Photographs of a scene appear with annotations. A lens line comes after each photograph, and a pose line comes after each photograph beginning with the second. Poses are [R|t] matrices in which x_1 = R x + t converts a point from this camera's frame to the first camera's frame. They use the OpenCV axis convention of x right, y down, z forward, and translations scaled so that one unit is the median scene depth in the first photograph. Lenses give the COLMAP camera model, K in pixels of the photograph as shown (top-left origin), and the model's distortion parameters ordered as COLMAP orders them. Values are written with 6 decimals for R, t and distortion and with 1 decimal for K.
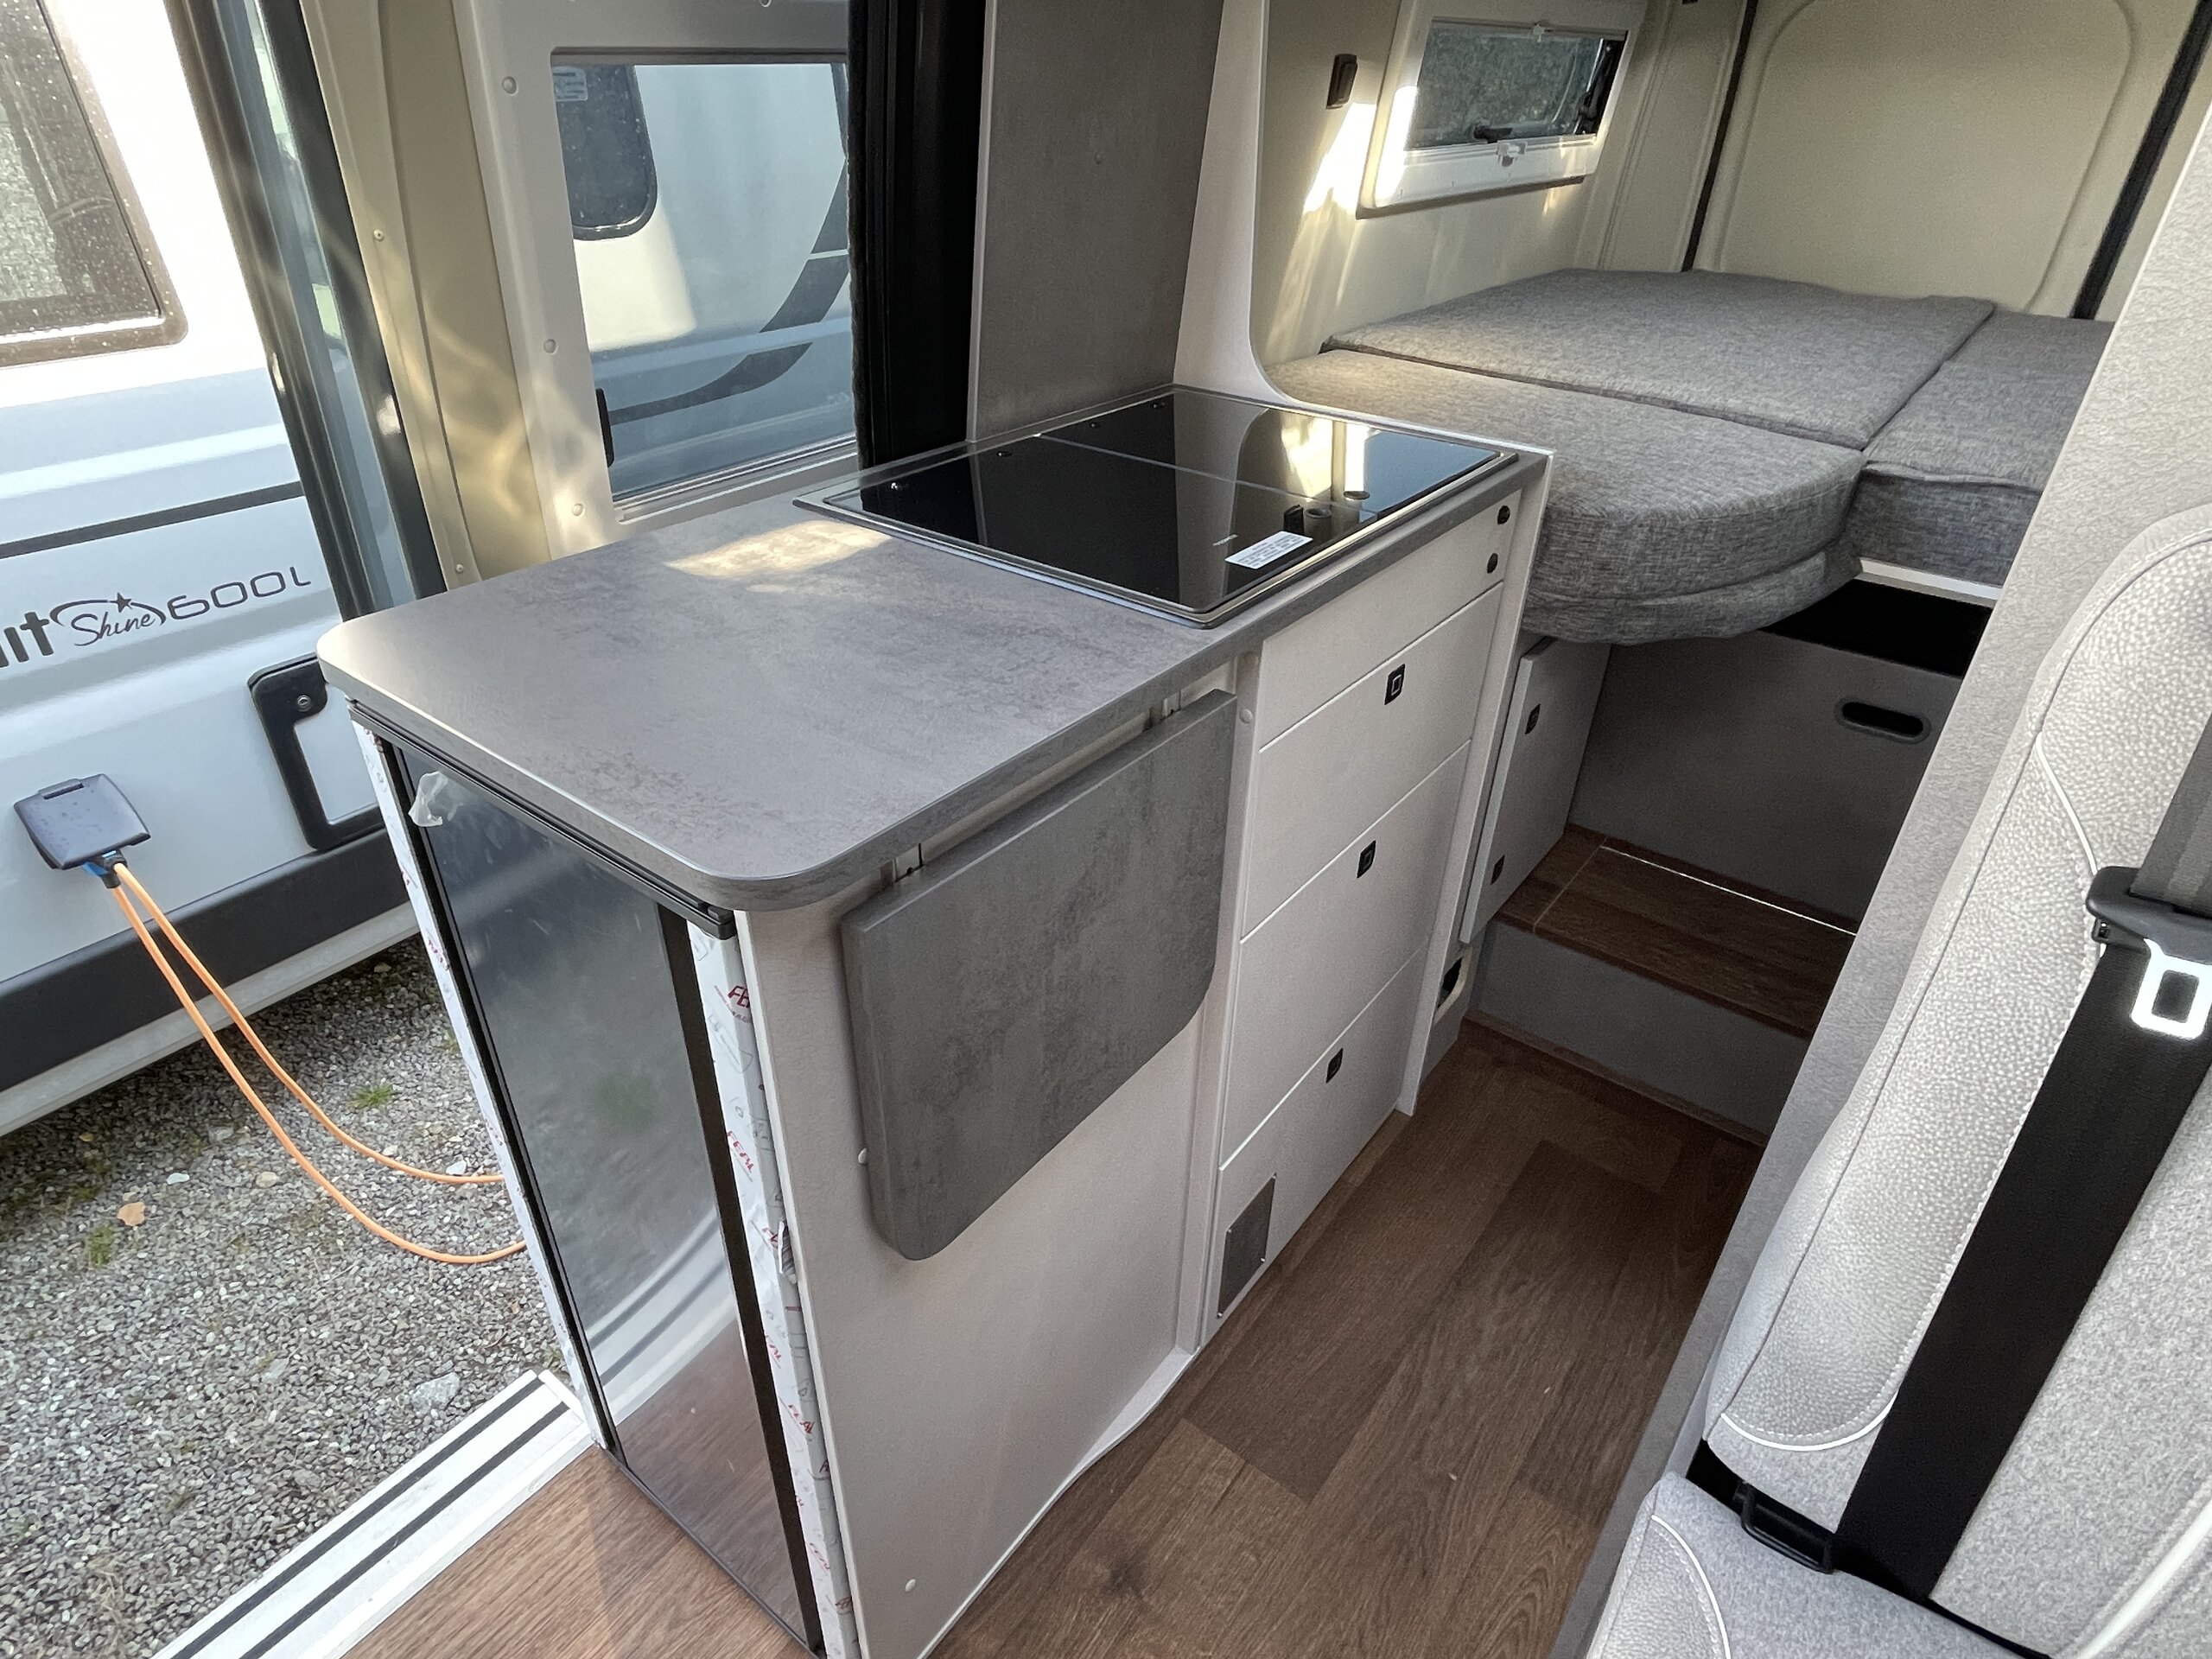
lens RADIAL K [[1246.7, 0, 1100.3], [0, 1246.7, 843.5], [0, 0, 1]] dist [-0.000525, -0.006171]
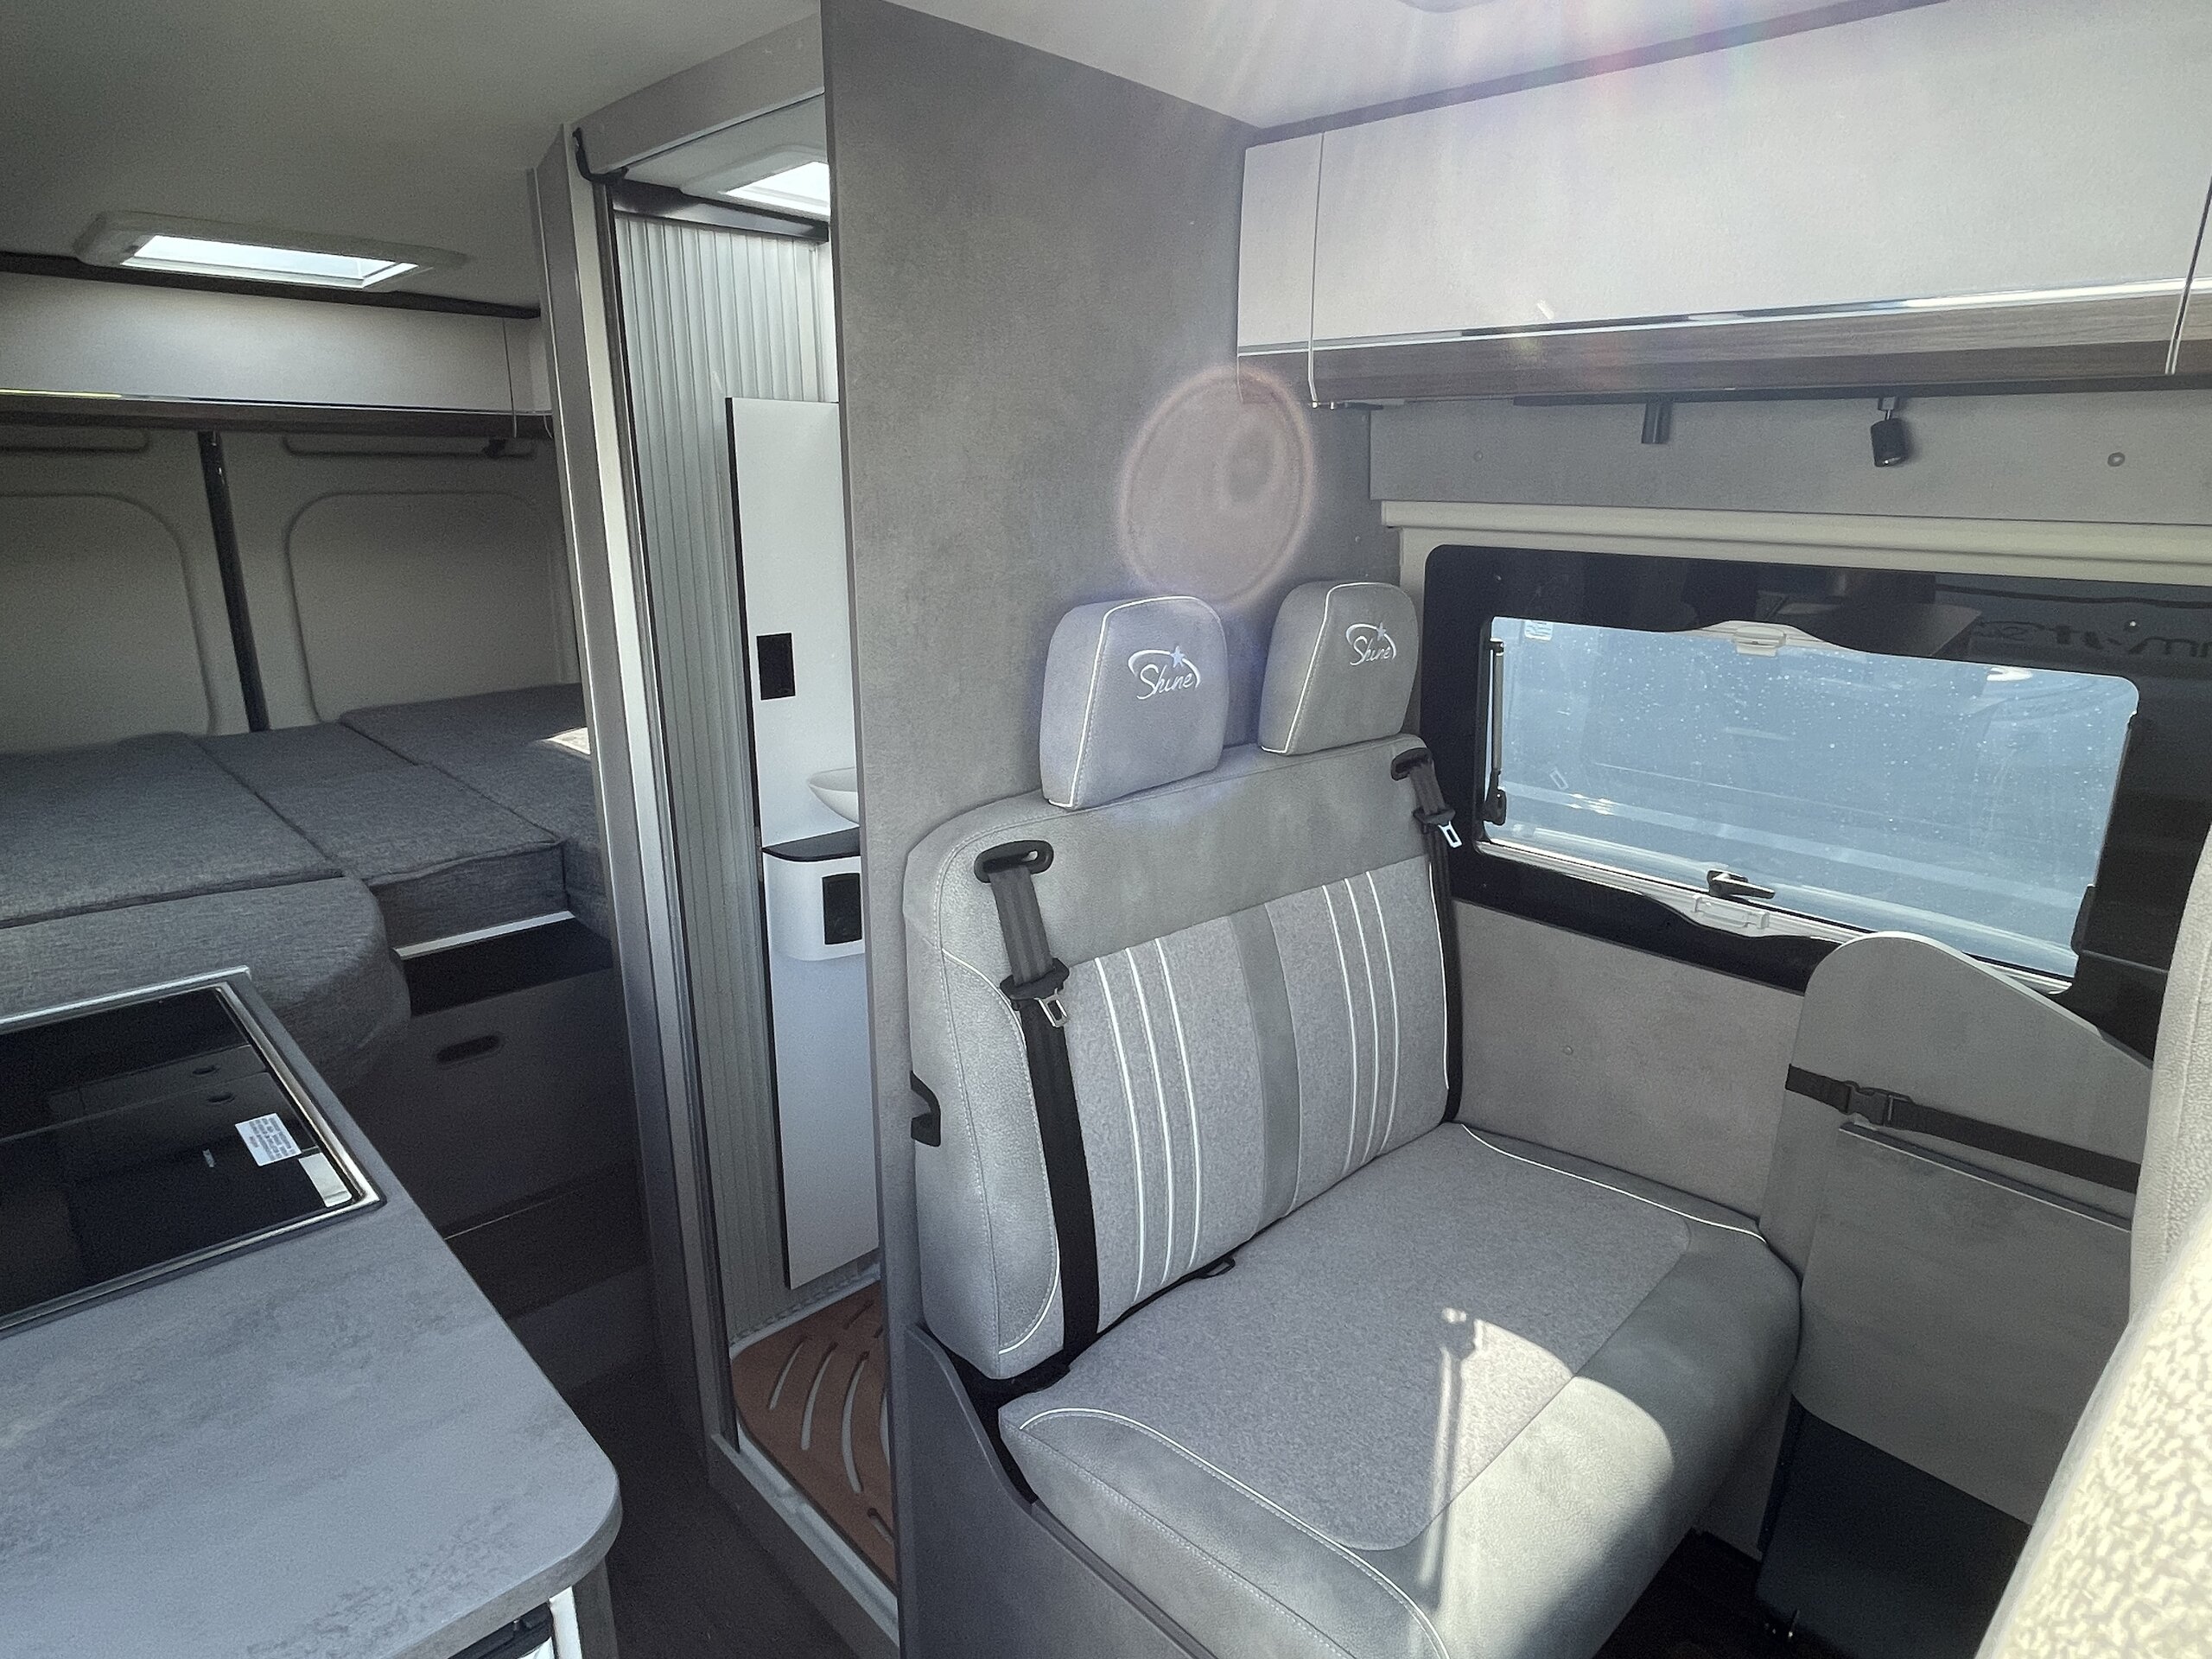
lens RADIAL K [[1246.7, 0, 1100.3], [0, 1246.7, 843.5], [0, 0, 1]] dist [-0.000525, -0.006171]
pose [[0.154586, -0.295040, 0.942897, -0.437273], [0.527330, 0.831697, 0.173790, -0.173296], [-0.835480, 0.470352, 0.284152, 0.023406]]
